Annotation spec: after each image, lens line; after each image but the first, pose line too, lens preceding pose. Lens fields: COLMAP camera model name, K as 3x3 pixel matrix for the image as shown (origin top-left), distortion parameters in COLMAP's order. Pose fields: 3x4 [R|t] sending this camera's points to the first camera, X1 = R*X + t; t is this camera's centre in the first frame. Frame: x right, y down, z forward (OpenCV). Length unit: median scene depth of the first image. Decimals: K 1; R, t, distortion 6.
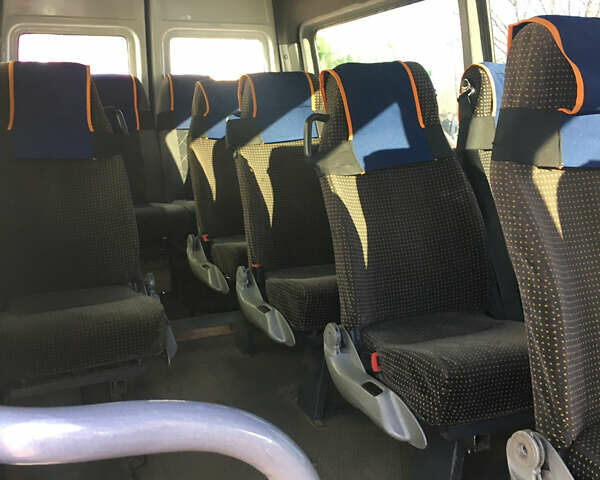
lens RADIAL K [[690.3, 0, 300.0], [0, 690.3, 240.0], [0, 0, 1]] dist [0.082339, -0.013859]
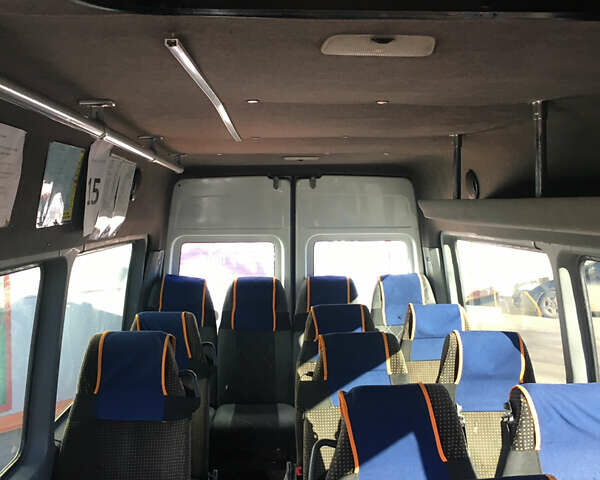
lens RADIAL K [[690.3, 0, 300.0], [0, 690.3, 240.0], [0, 0, 1]] dist [0.082339, -0.013859]
pose [[0.936332, 0.036343, -0.349231, 0.237845], [-0.081711, 0.989875, -0.116067, -0.251996], [0.341477, 0.137213, 0.929821, 0.021439]]
